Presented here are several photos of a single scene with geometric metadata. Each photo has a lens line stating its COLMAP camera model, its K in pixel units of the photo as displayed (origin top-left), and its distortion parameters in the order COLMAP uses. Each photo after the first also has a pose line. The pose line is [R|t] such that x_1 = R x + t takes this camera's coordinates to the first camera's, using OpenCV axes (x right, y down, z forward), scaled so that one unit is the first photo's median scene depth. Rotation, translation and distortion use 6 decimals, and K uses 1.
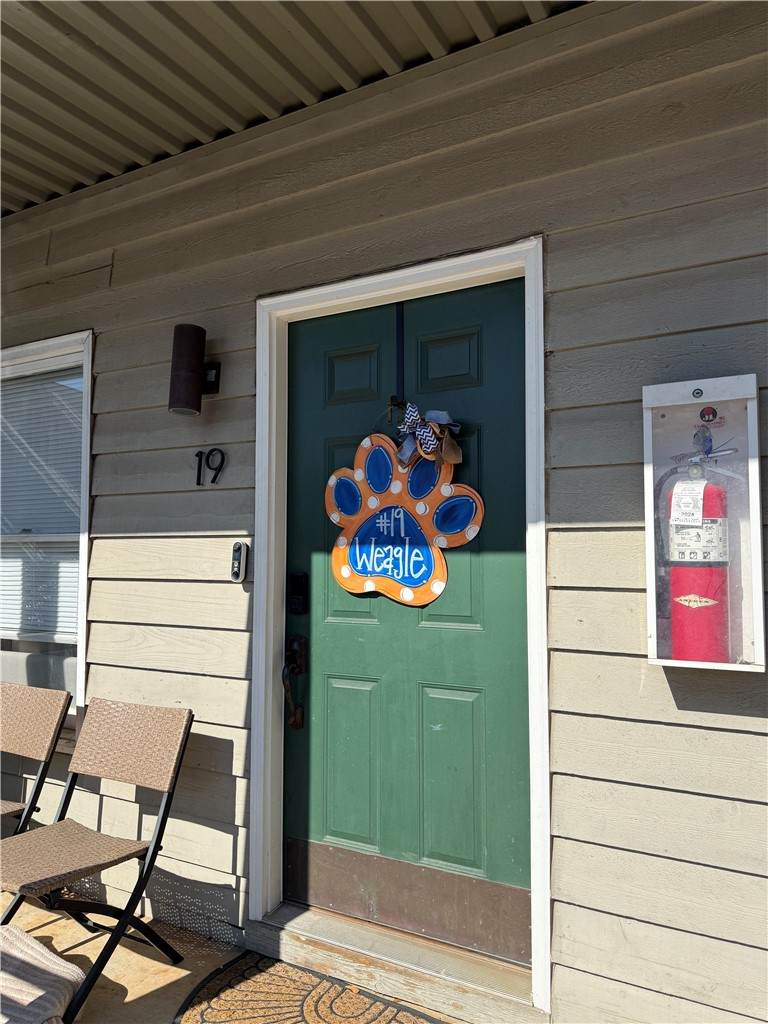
lens RADIAL K [[677.0, 0, 384.0], [0, 677.0, 512.0], [0, 0, 1]] dist [-0.002224, -0.002067]
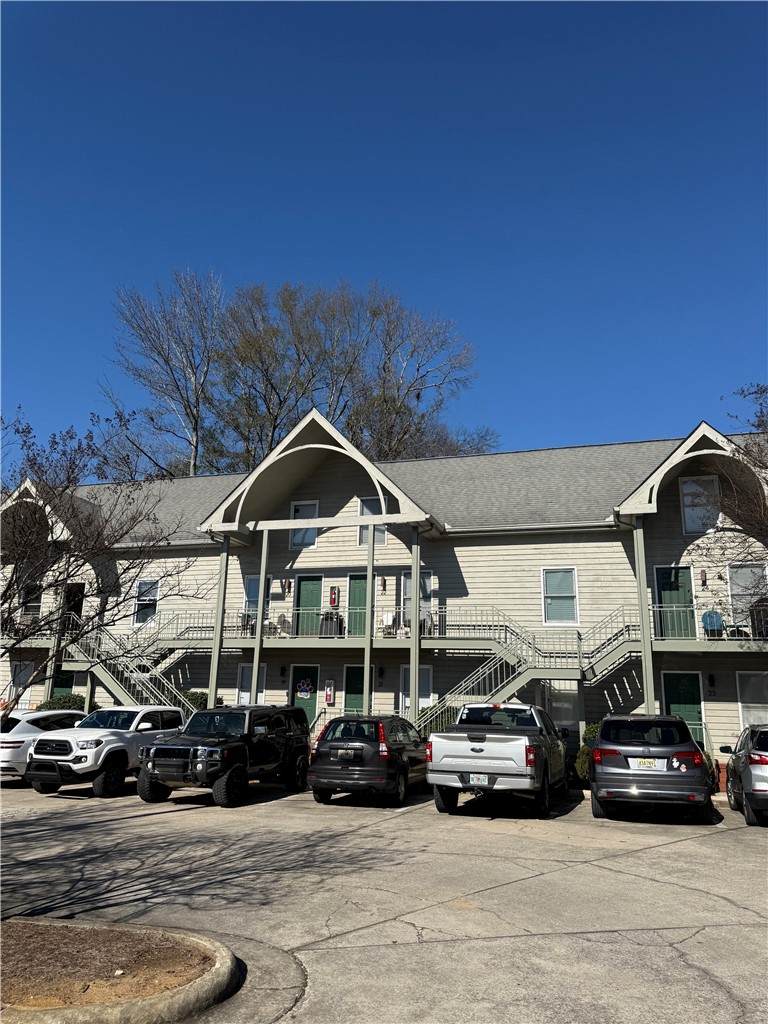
lens RADIAL K [[677.0, 0, 384.0], [0, 677.0, 512.0], [0, 0, 1]] dist [-0.002224, -0.002067]
pose [[0.980056, 0.072417, 0.185056, -0.874148], [-0.034588, 0.979185, -0.200001, -0.592910], [-0.195687, 0.189612, 0.962161, -9.278126]]
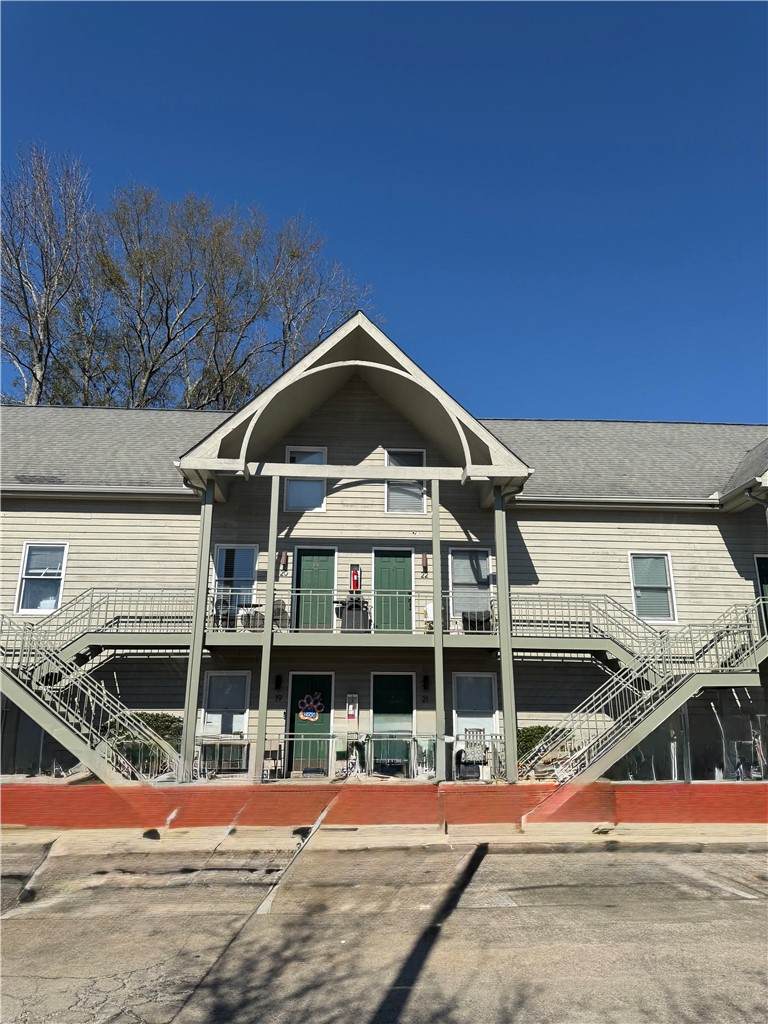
lens RADIAL K [[677.0, 0, 384.0], [0, 677.0, 512.0], [0, 0, 1]] dist [-0.002224, -0.002067]
pose [[0.855758, 0.150663, 0.494953, -3.099479], [-0.035622, 0.971548, -0.234150, -0.346205], [-0.516148, 0.182745, 0.836777, -5.582445]]
